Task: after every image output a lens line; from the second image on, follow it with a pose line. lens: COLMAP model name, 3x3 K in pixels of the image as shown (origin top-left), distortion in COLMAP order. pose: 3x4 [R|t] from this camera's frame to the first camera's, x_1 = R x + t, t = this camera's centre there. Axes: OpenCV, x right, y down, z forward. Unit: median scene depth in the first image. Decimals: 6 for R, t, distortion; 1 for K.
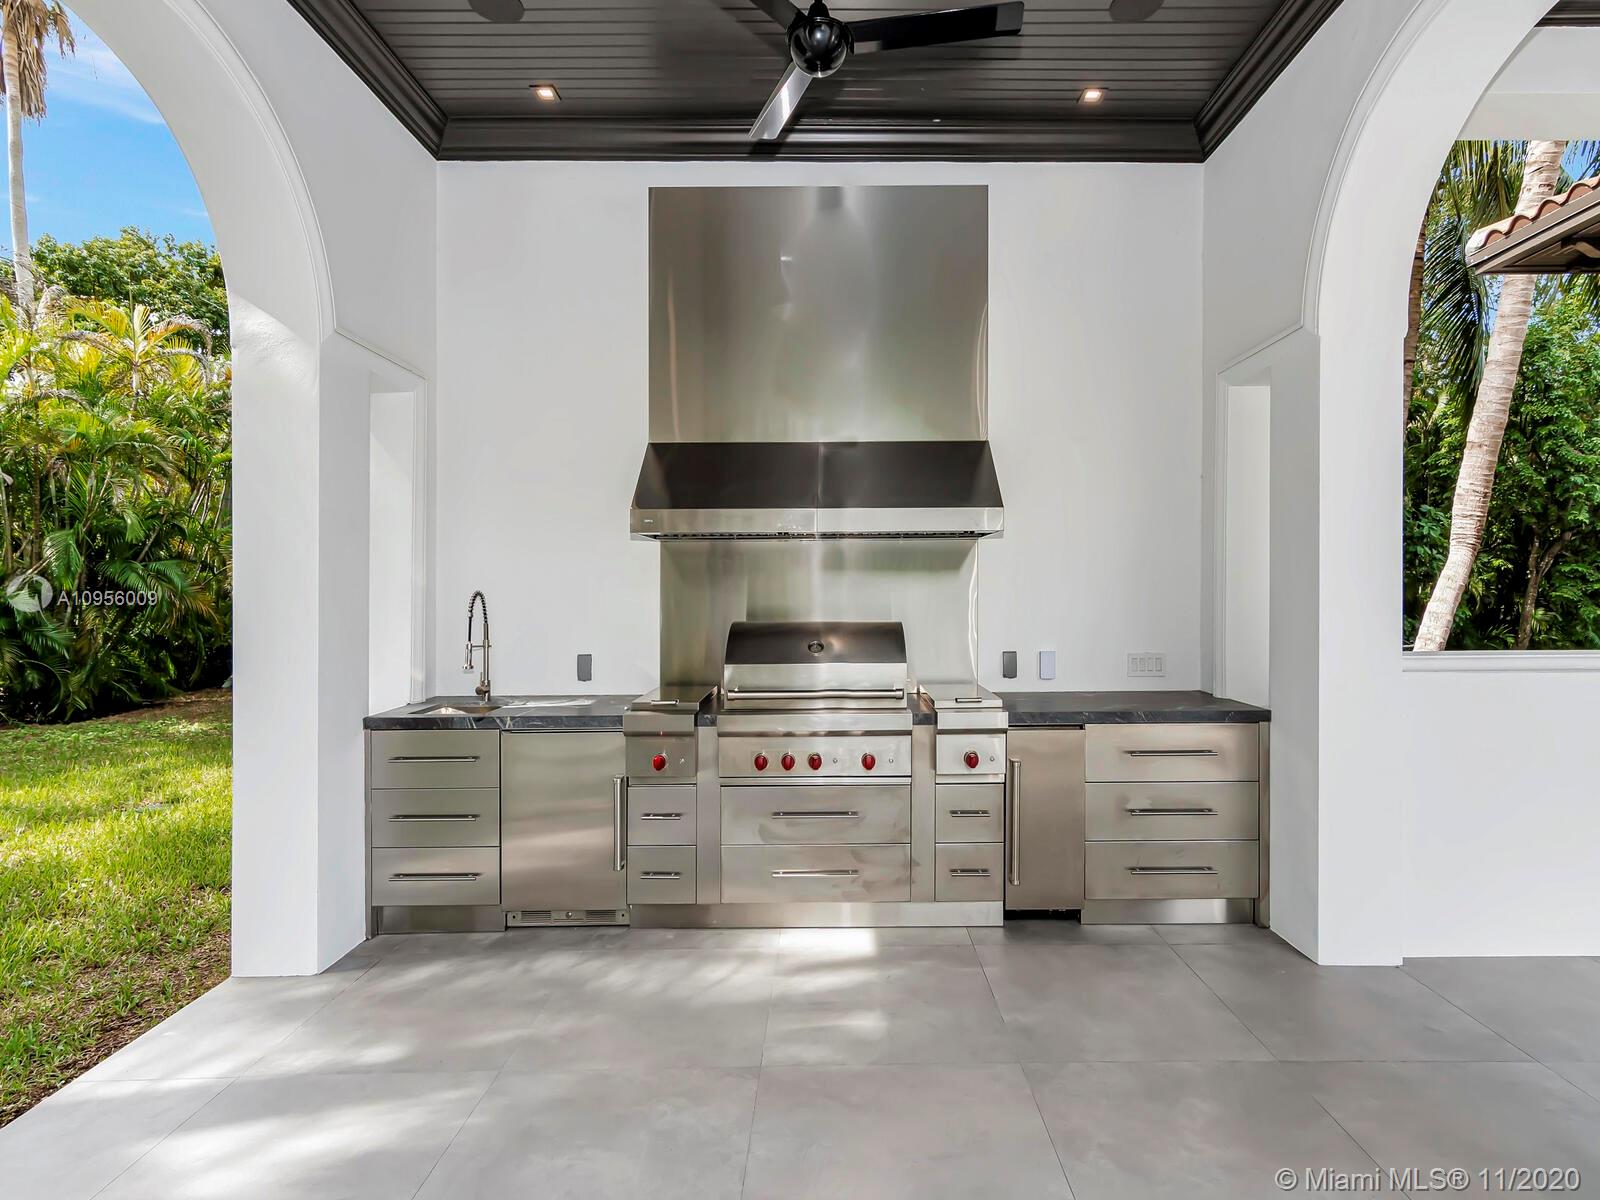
lens RADIAL K [[783.9, 0, 852.1], [0, 783.9, 588.3], [0, 0, 1]] dist [0.006683, -0.000443]
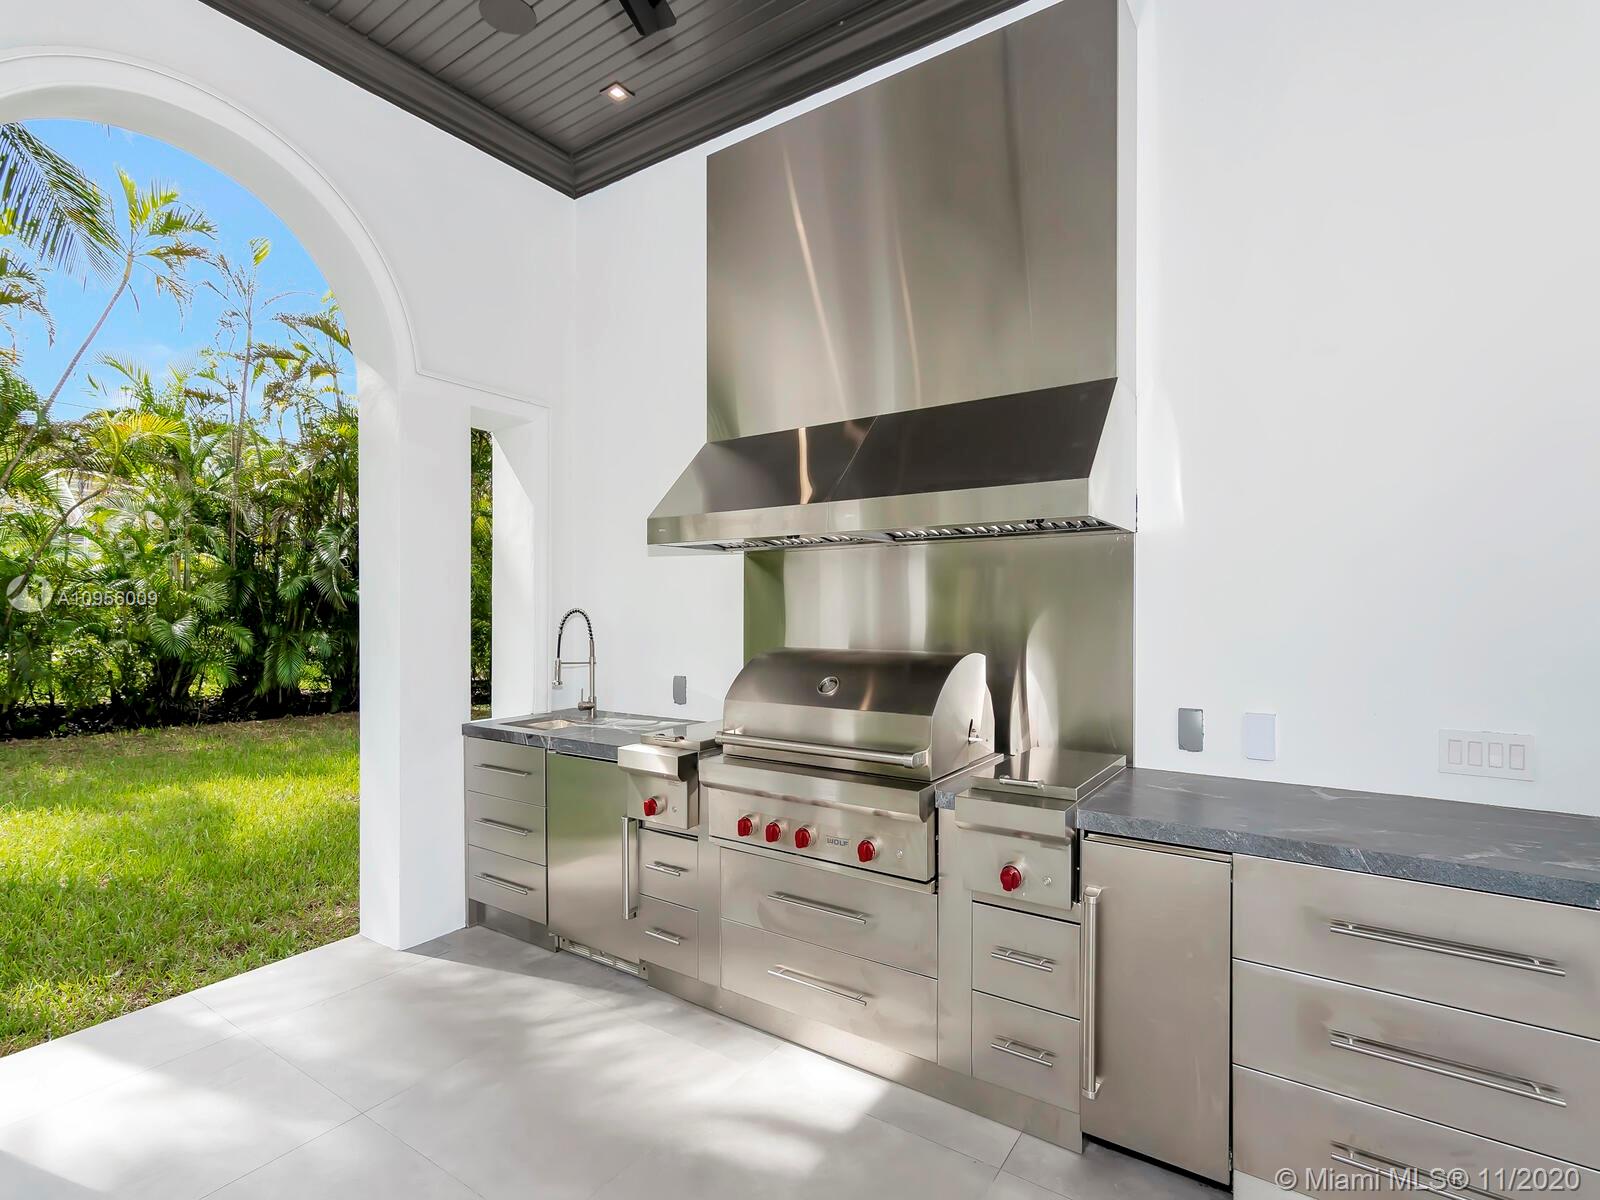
lens RADIAL K [[783.9, 0, 795.7], [0, 783.9, 604.4], [0, 0, 1]] dist [0.006683, -0.000443]
pose [[0.810508, 0.001243, -0.585726, 0.378002], [0.000228, 0.999997, 0.002438, -0.005156], [0.585727, -0.002110, 0.810506, 0.369467]]
